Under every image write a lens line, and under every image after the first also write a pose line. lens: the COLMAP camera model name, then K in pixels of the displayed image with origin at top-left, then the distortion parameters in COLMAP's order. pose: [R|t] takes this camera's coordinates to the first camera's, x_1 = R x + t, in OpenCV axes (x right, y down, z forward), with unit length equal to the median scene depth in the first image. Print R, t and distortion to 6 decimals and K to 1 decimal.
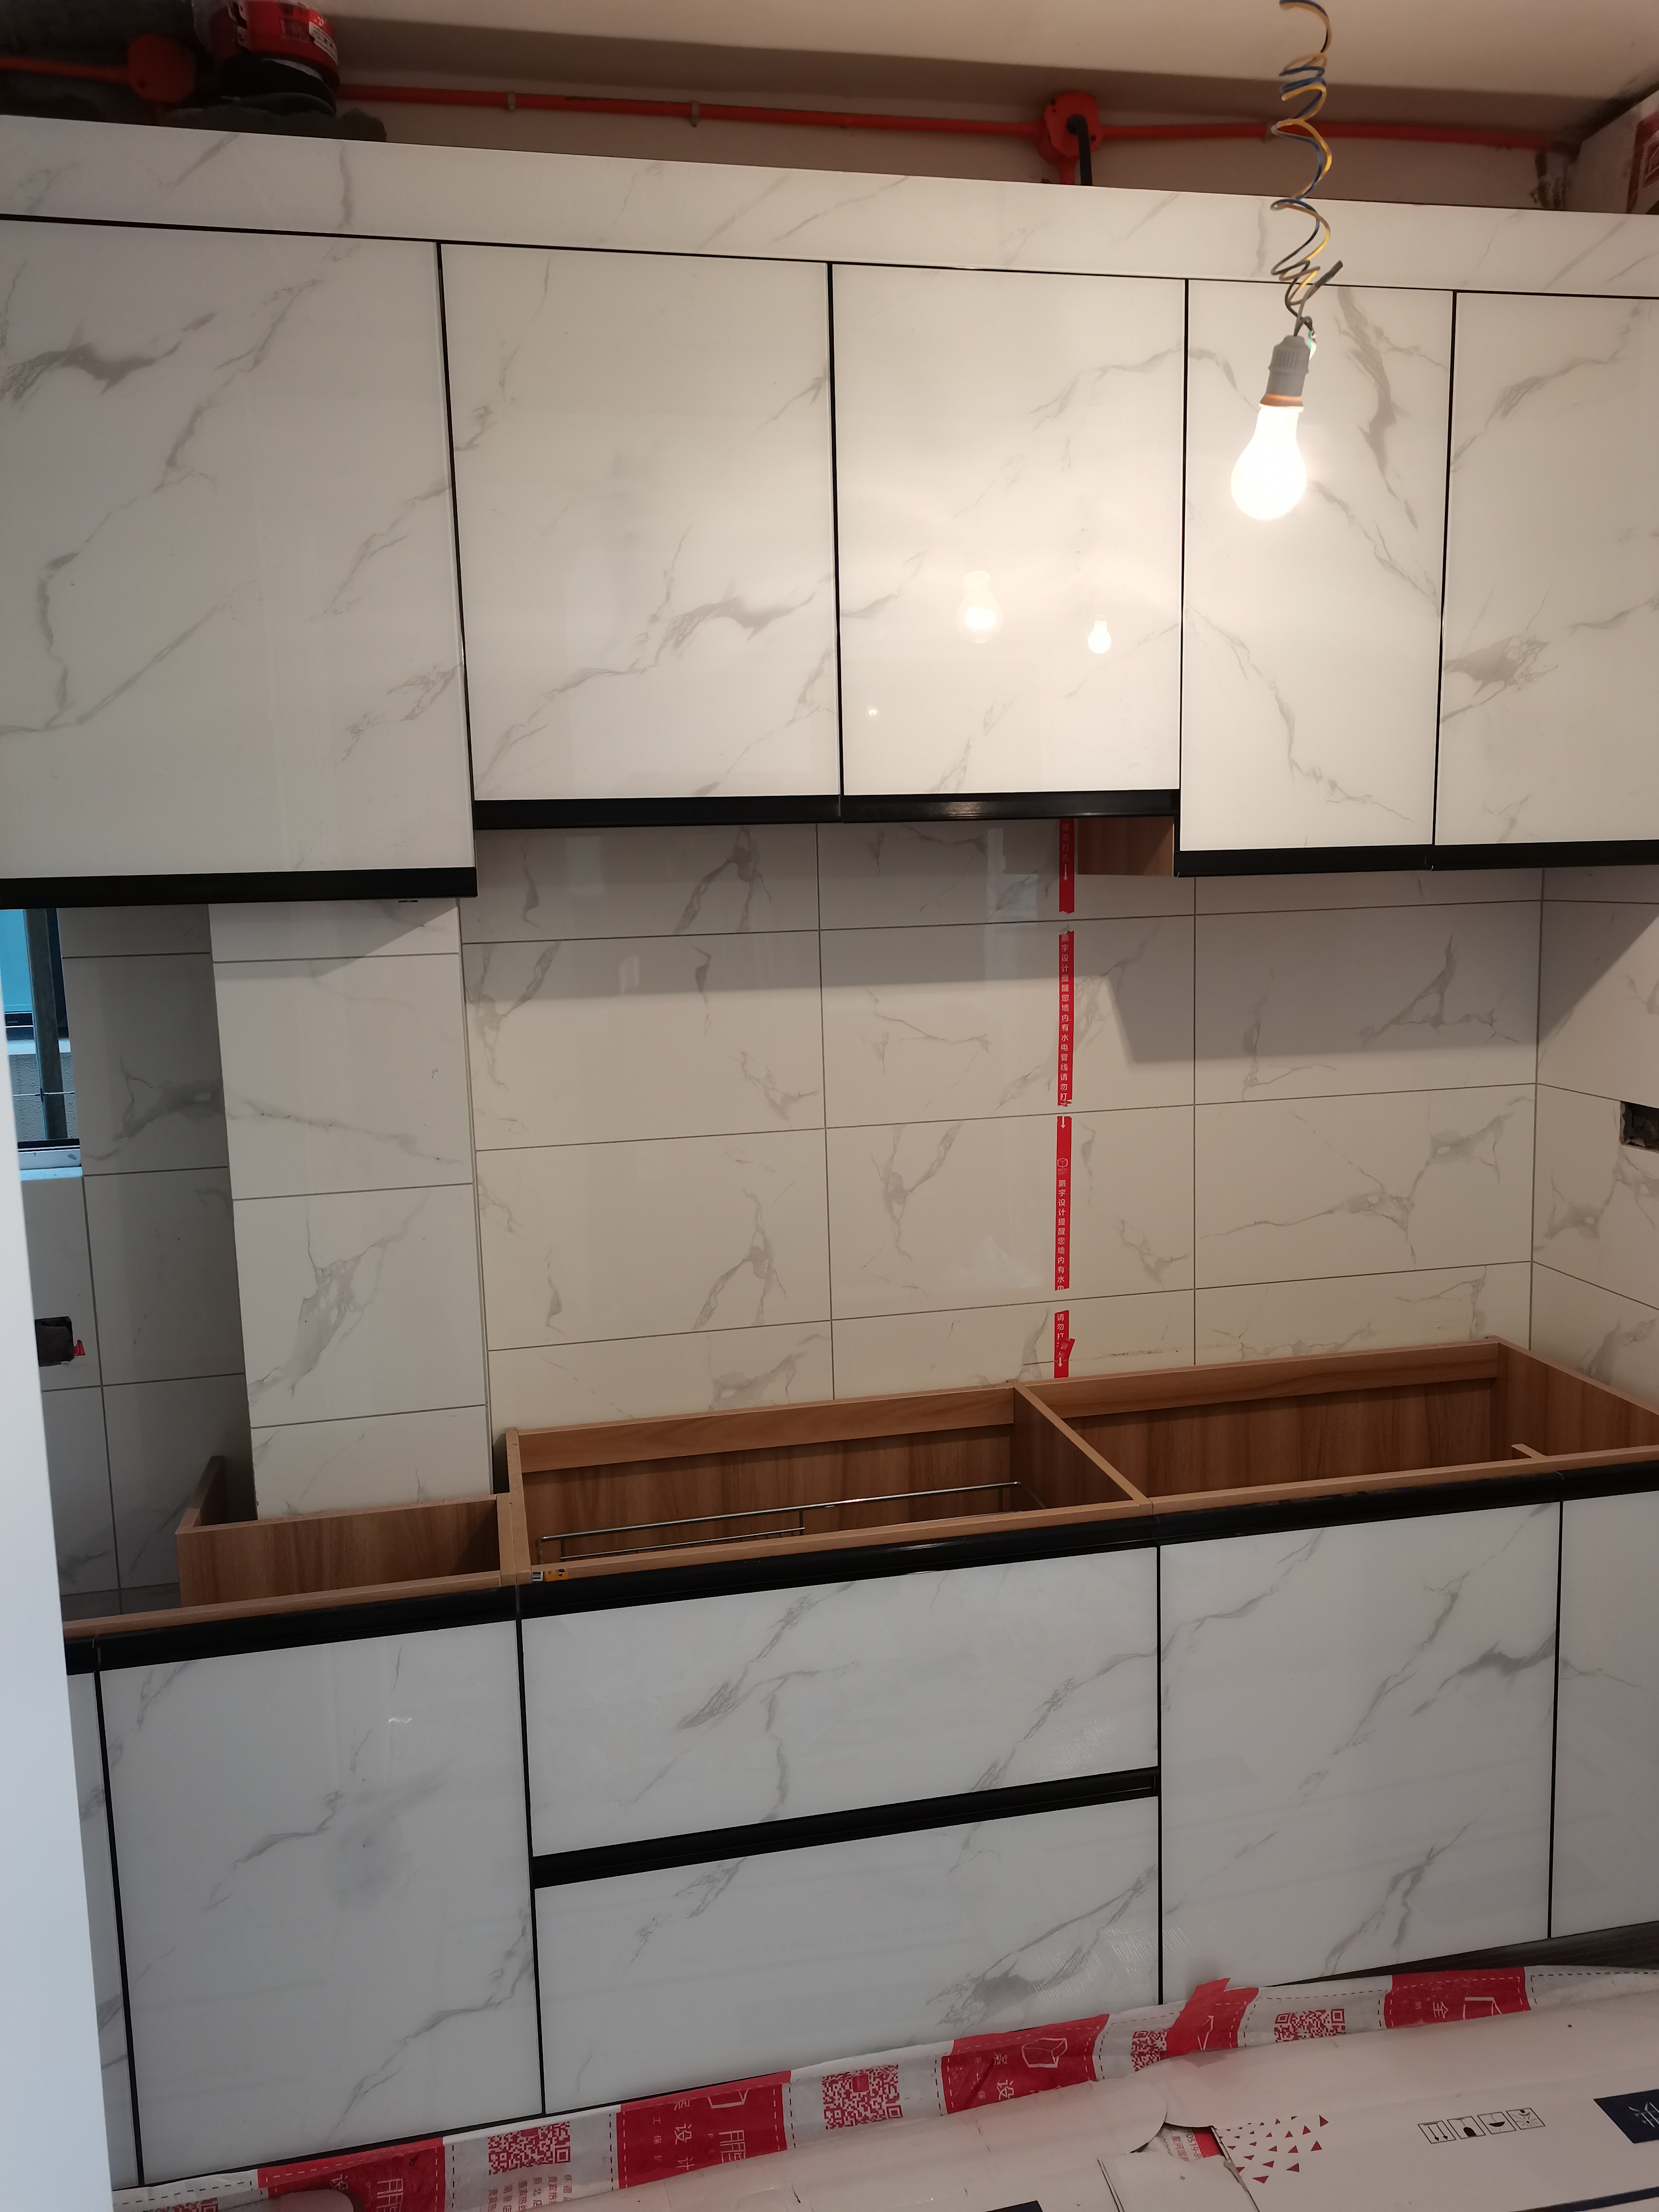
lens RADIAL K [[1674.1, 0, 828.7], [0, 1674.1, 1104.1], [0, 0, 1]] dist [0.026348, -0.017781]
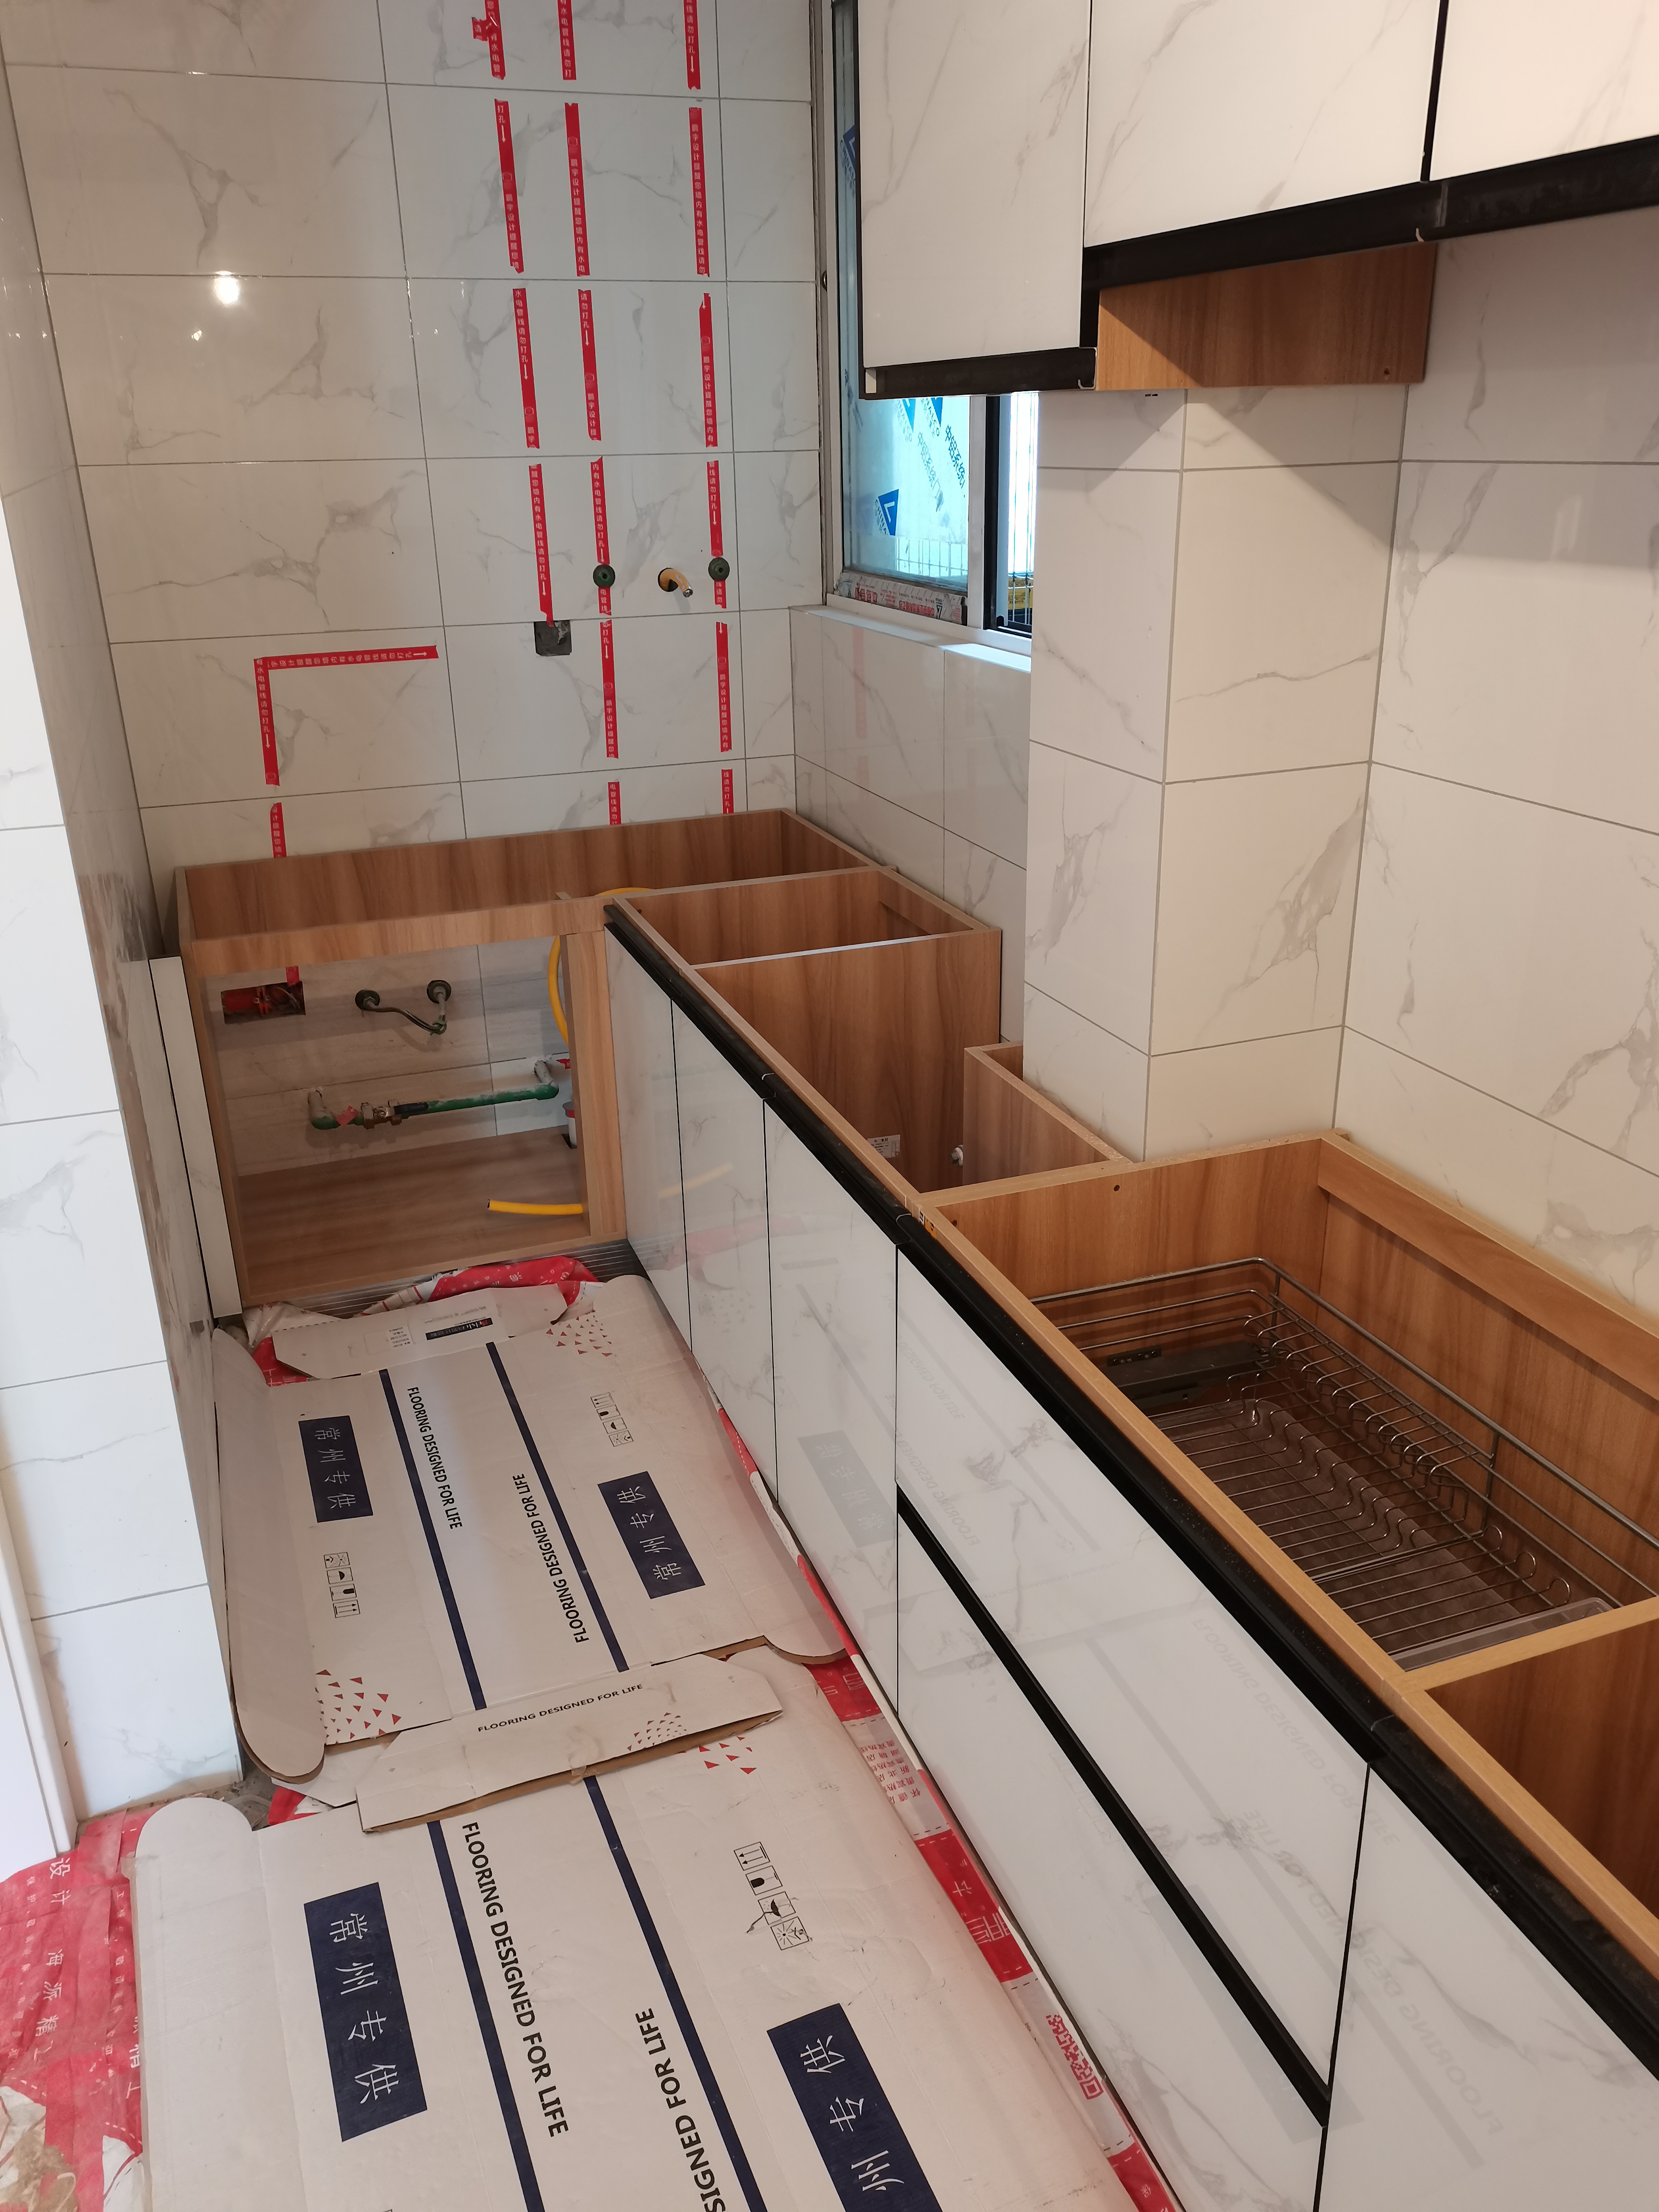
lens RADIAL K [[1674.1, 0, 826.2], [0, 1674.1, 1109.2], [0, 0, 1]] dist [0.026348, -0.017781]
pose [[0.145339, 0.397929, -0.905831, 0.490912], [-0.123974, 0.915661, 0.382356, -0.085909], [0.981584, 0.056728, 0.182414, 0.643134]]
